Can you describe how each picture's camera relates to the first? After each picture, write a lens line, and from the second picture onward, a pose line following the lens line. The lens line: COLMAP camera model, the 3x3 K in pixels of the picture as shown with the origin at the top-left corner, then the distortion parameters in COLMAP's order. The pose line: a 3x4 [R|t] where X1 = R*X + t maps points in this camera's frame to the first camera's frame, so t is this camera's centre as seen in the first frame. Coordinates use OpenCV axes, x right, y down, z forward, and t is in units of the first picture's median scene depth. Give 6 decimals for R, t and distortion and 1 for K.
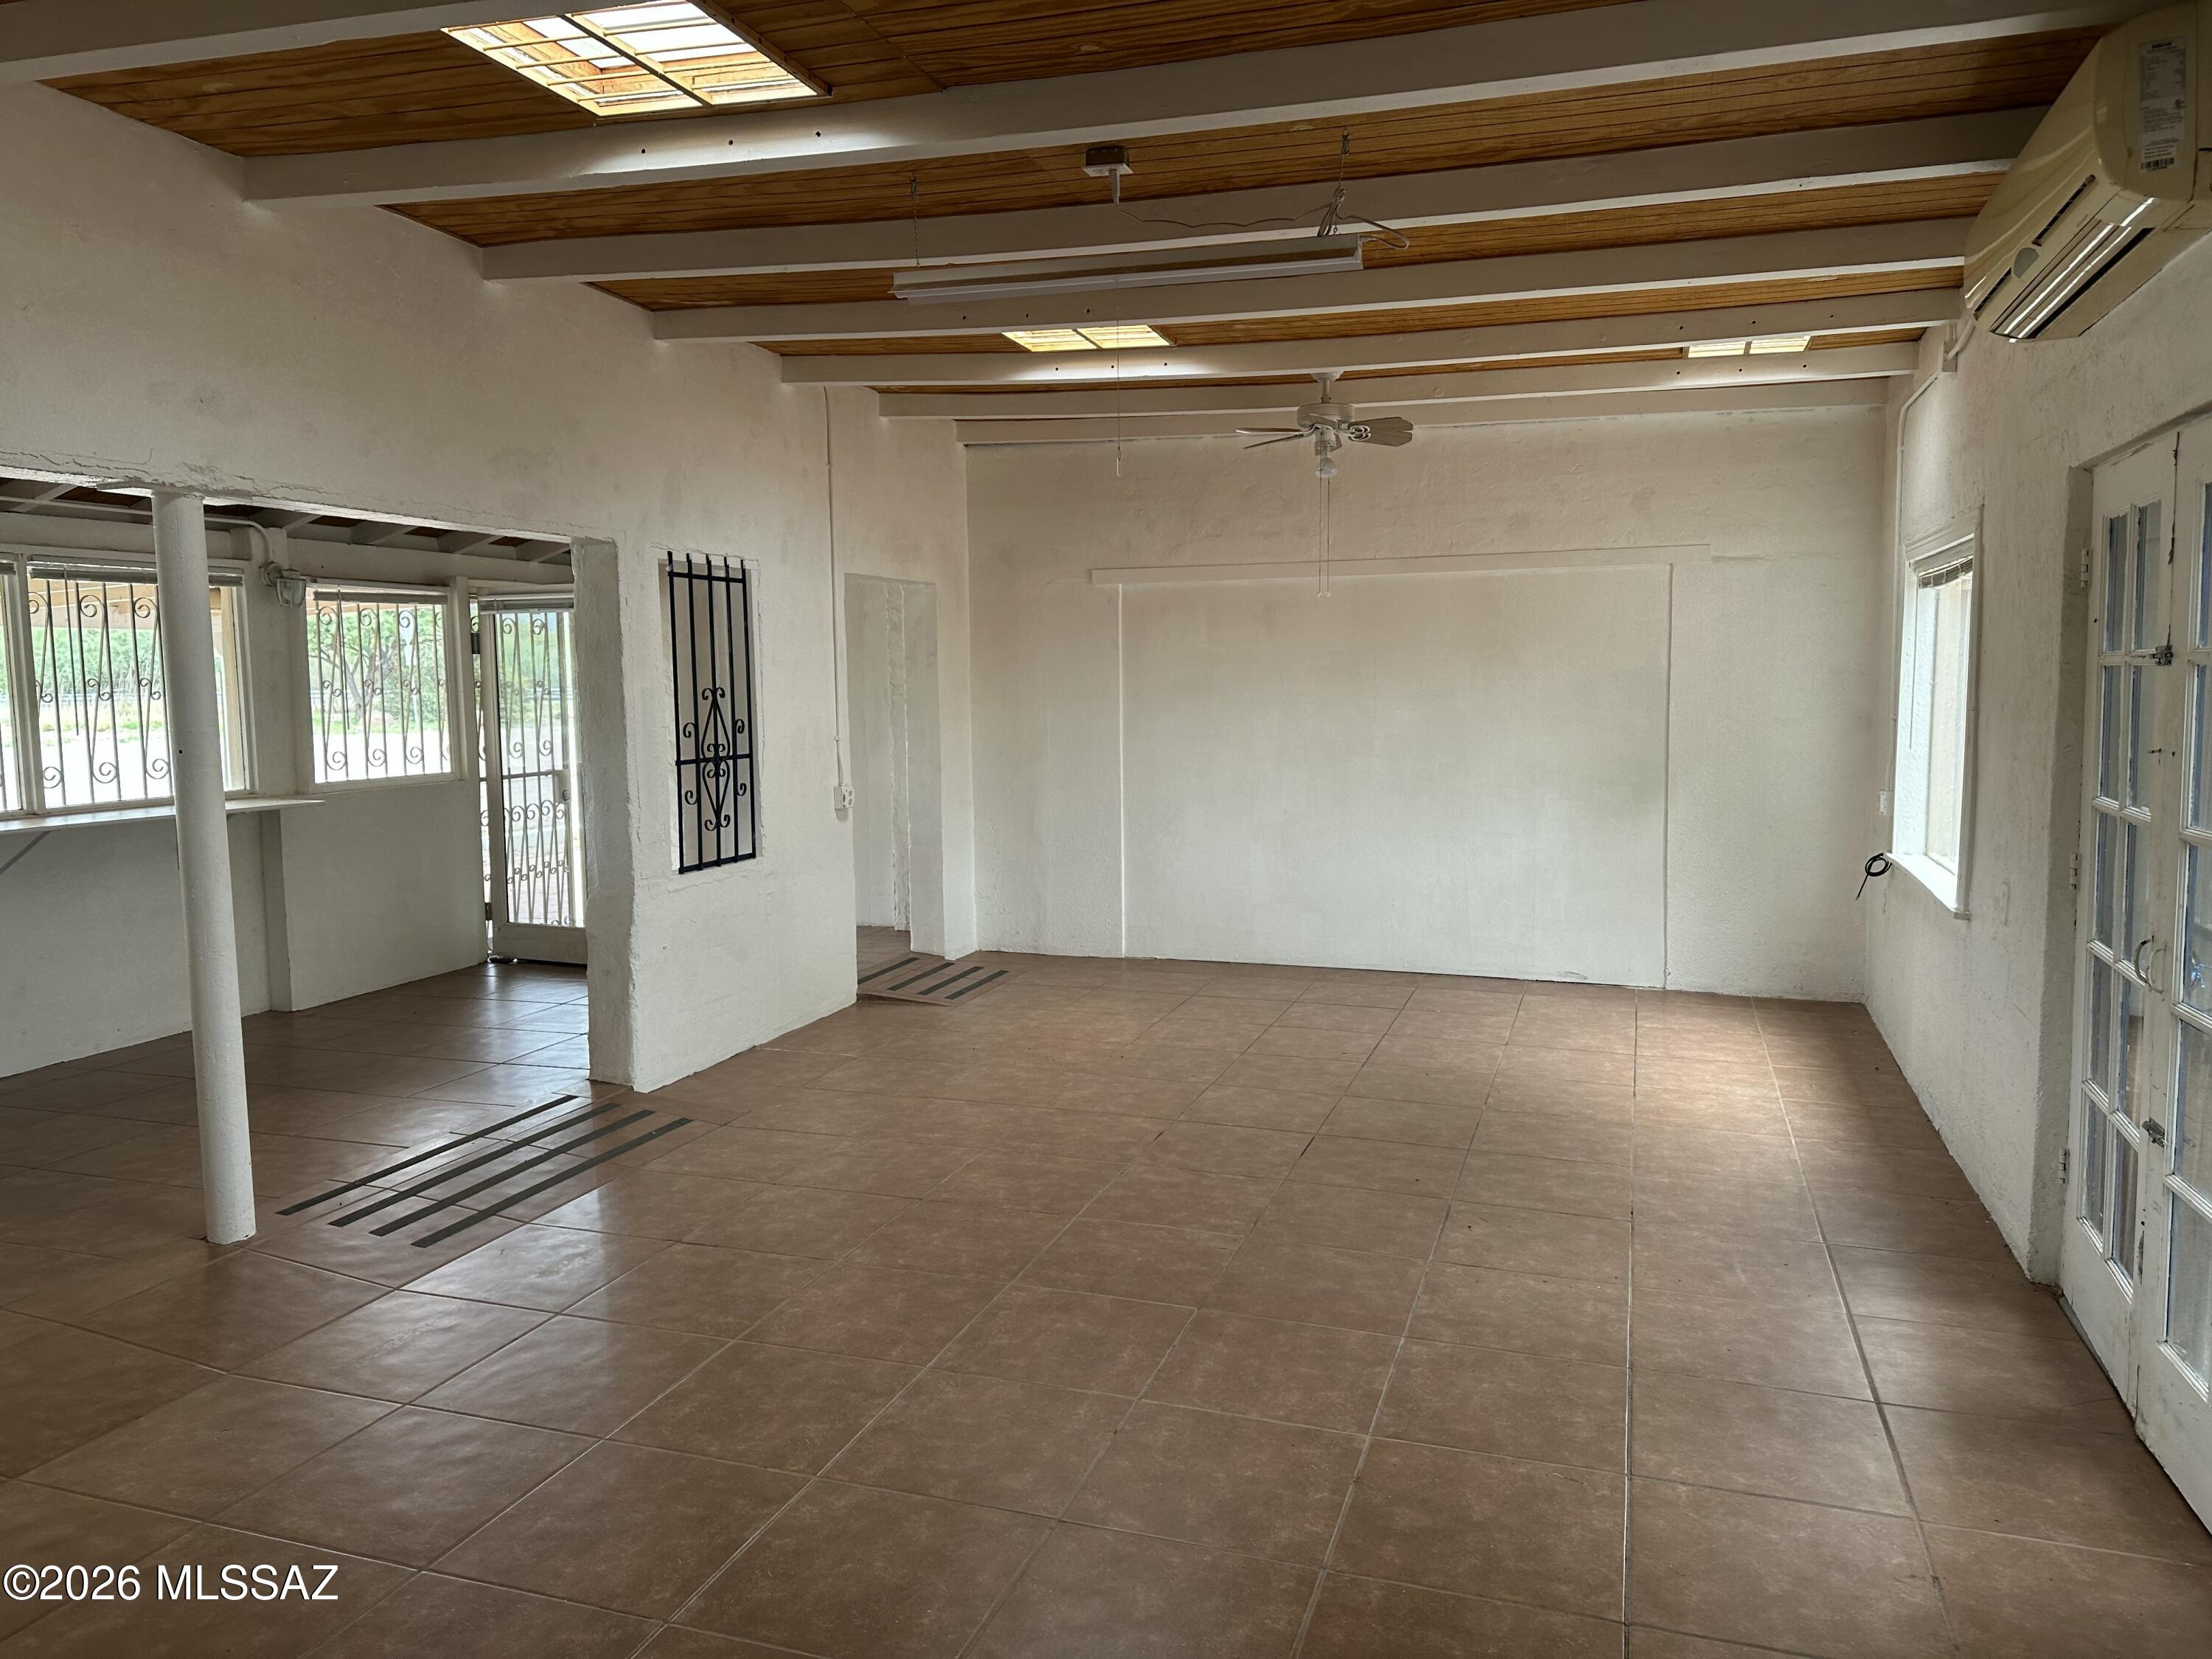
lens RADIAL K [[1542.3, 0, 1109.0], [0, 1542.3, 809.0], [0, 0, 1]] dist [0.142242, -0.175505]
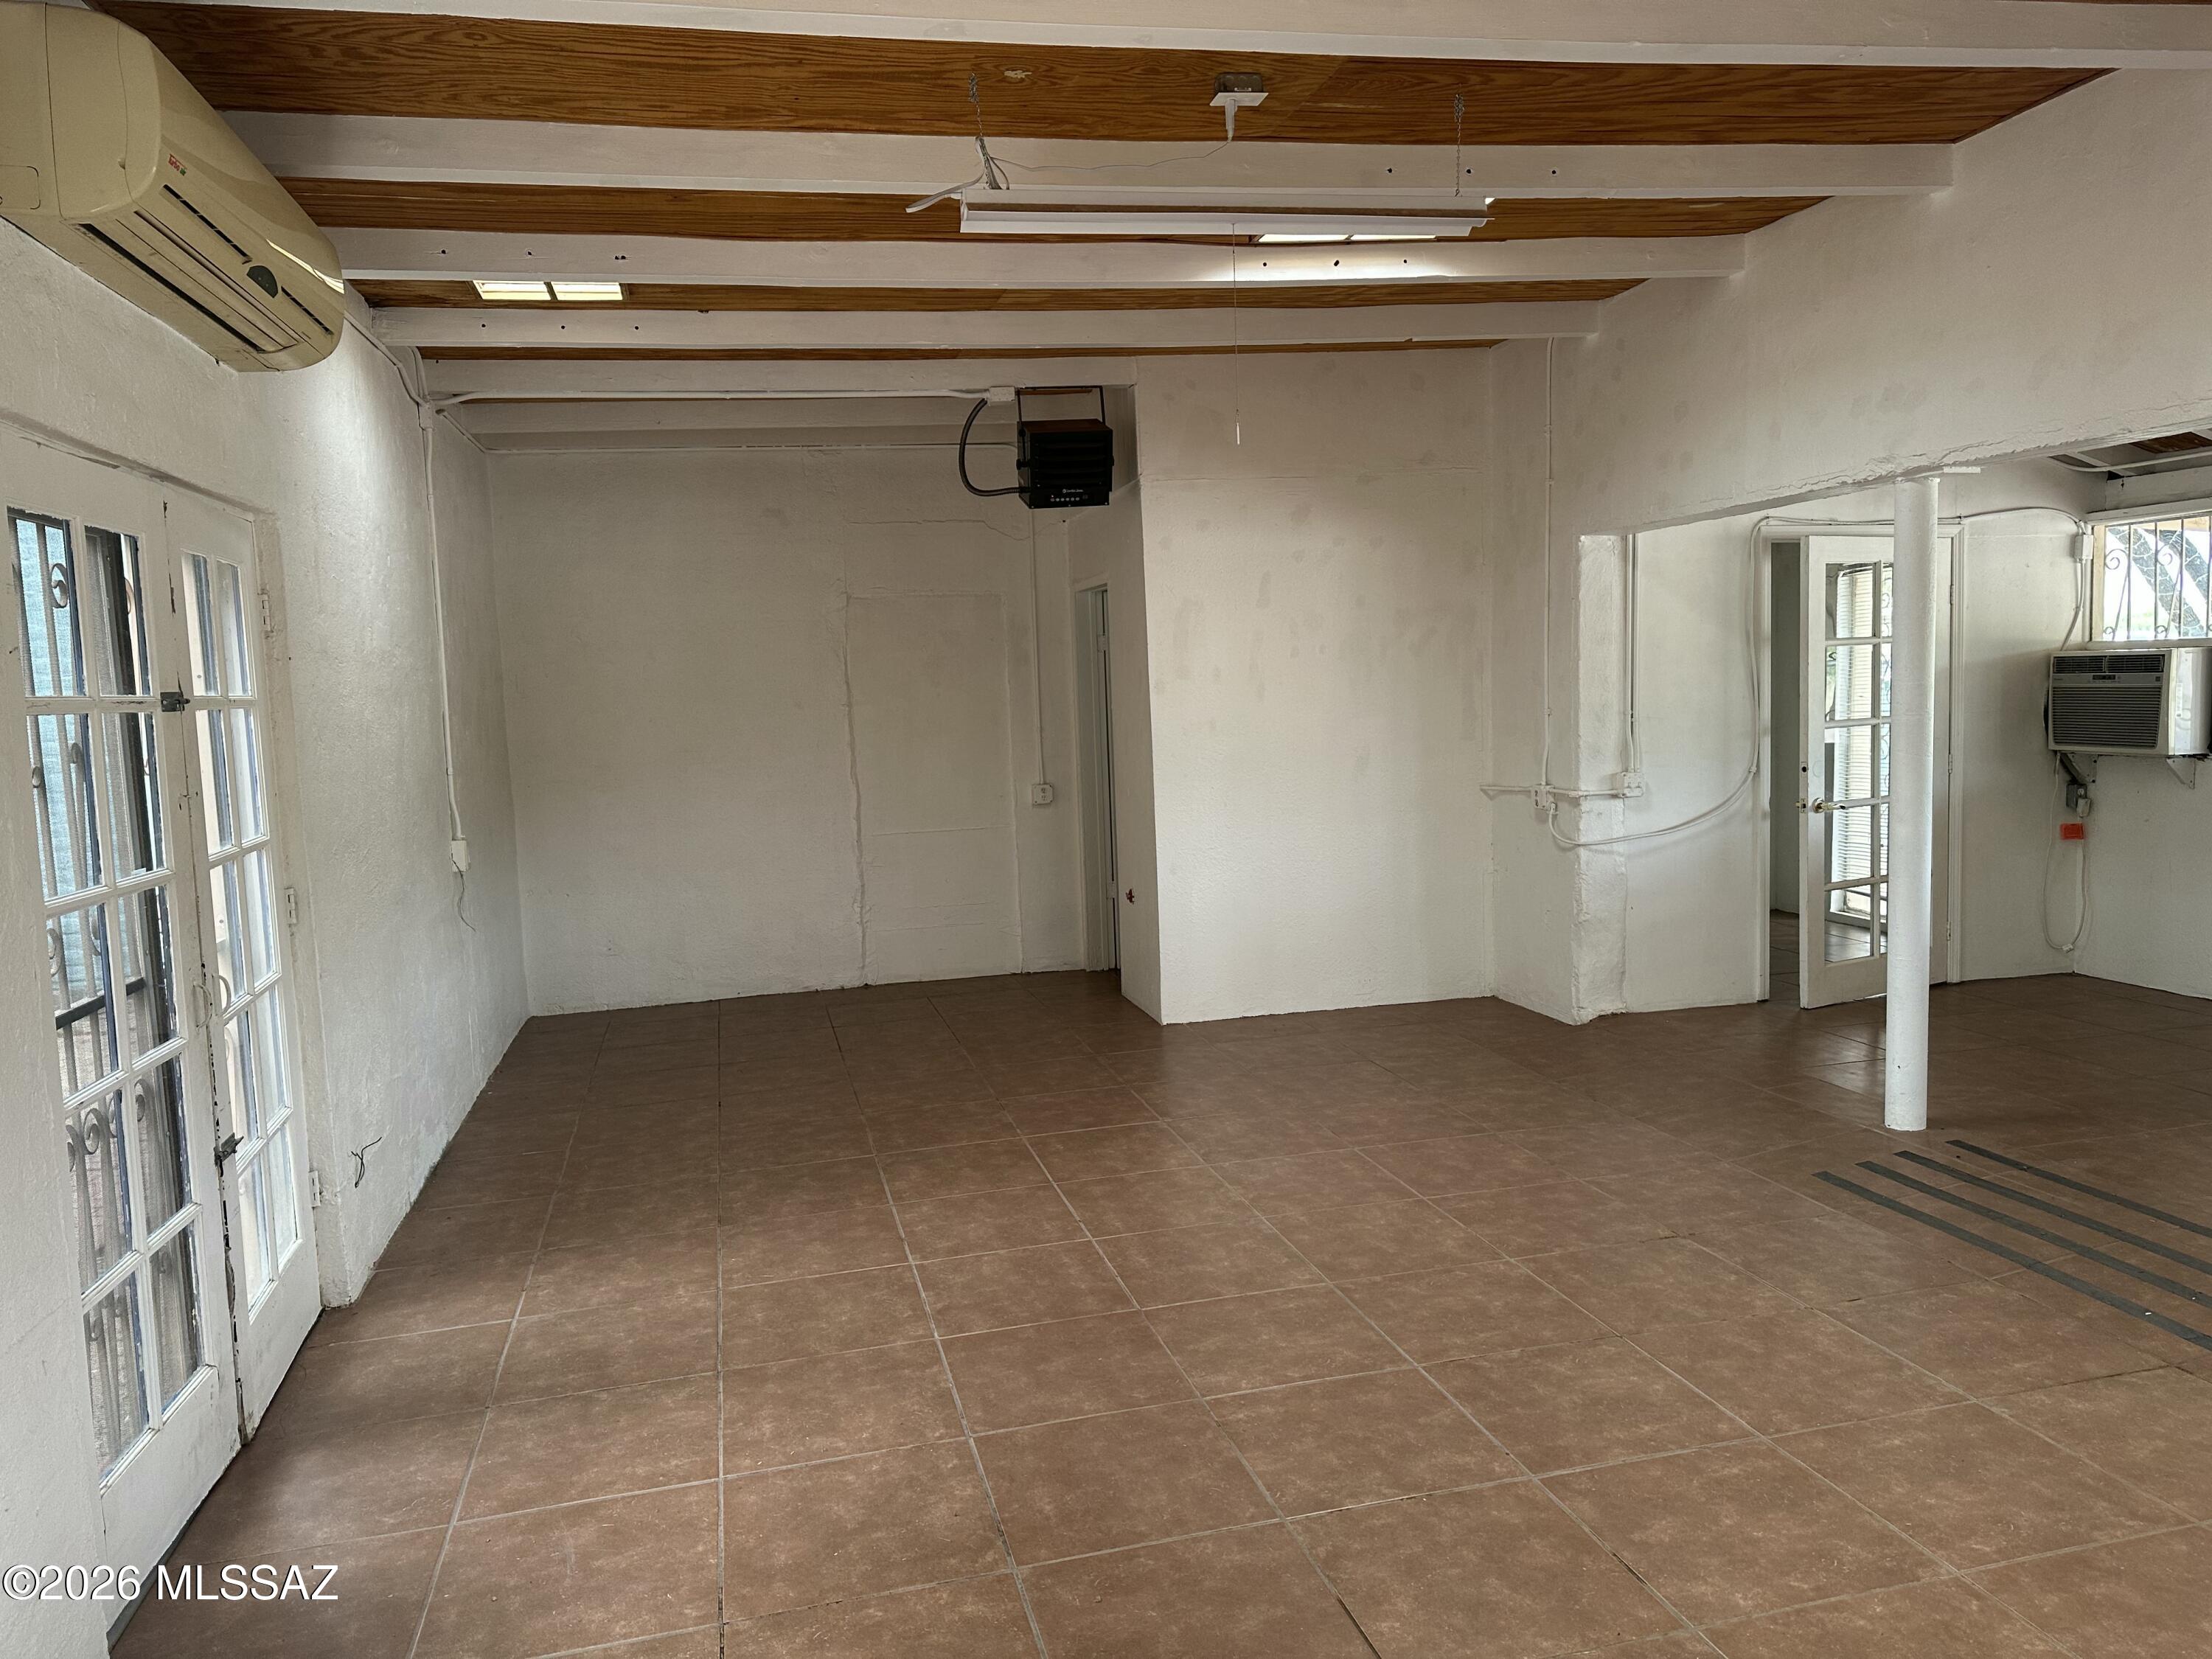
lens RADIAL K [[1542.3, 0, 1109.0], [0, 1542.3, 809.0], [0, 0, 1]] dist [0.142242, -0.175505]
pose [[-0.838368, 0.087334, -0.538062, 0.427869], [0.000290, 0.987153, 0.159775, -0.114143], [0.545104, 0.133795, -0.827624, 1.300671]]
